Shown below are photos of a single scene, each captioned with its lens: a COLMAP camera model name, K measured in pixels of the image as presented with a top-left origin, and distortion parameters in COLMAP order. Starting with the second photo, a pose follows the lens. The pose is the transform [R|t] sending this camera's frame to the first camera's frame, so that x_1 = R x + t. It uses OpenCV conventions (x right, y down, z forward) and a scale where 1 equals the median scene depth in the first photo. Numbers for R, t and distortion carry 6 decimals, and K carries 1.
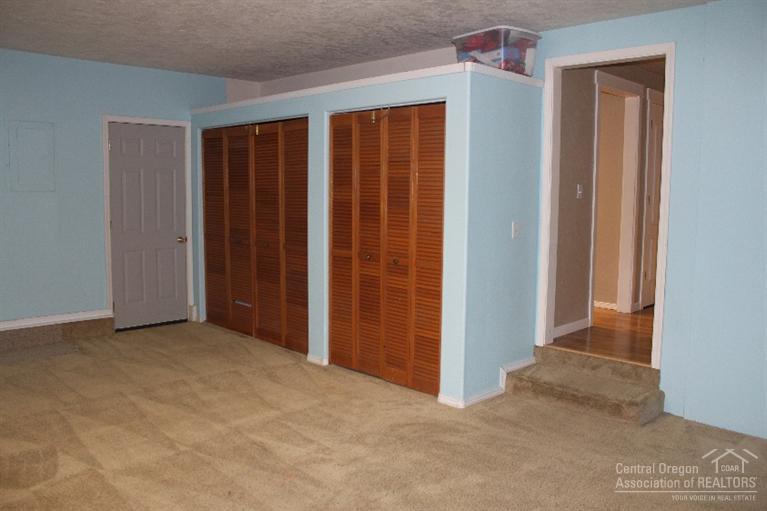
lens RADIAL K [[642.4, 0, 388.5], [0, 642.4, 251.3], [0, 0, 1]] dist [-0.162620, 0.153664]
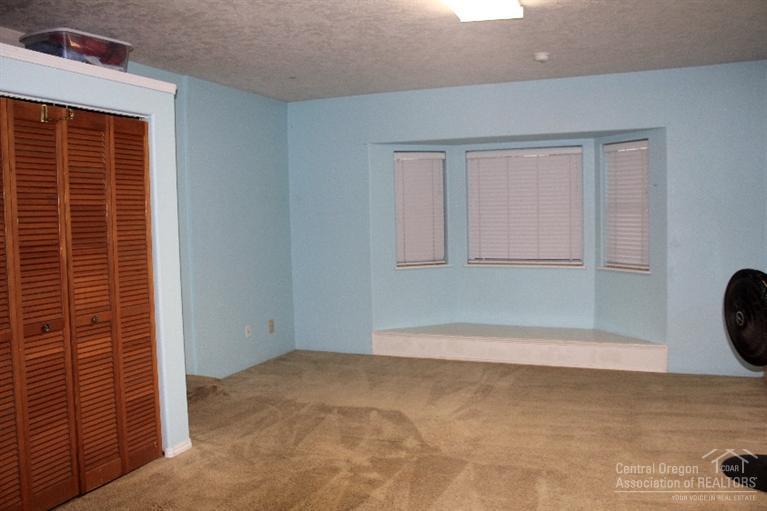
lens RADIAL K [[642.4, 0, 388.5], [0, 642.4, 251.3], [0, 0, 1]] dist [-0.162620, 0.153664]
pose [[-0.378583, -0.054828, 0.923942, -0.776099], [0.115544, 0.987635, 0.105951, -0.098482], [-0.918327, 0.146868, -0.367567, 0.946367]]
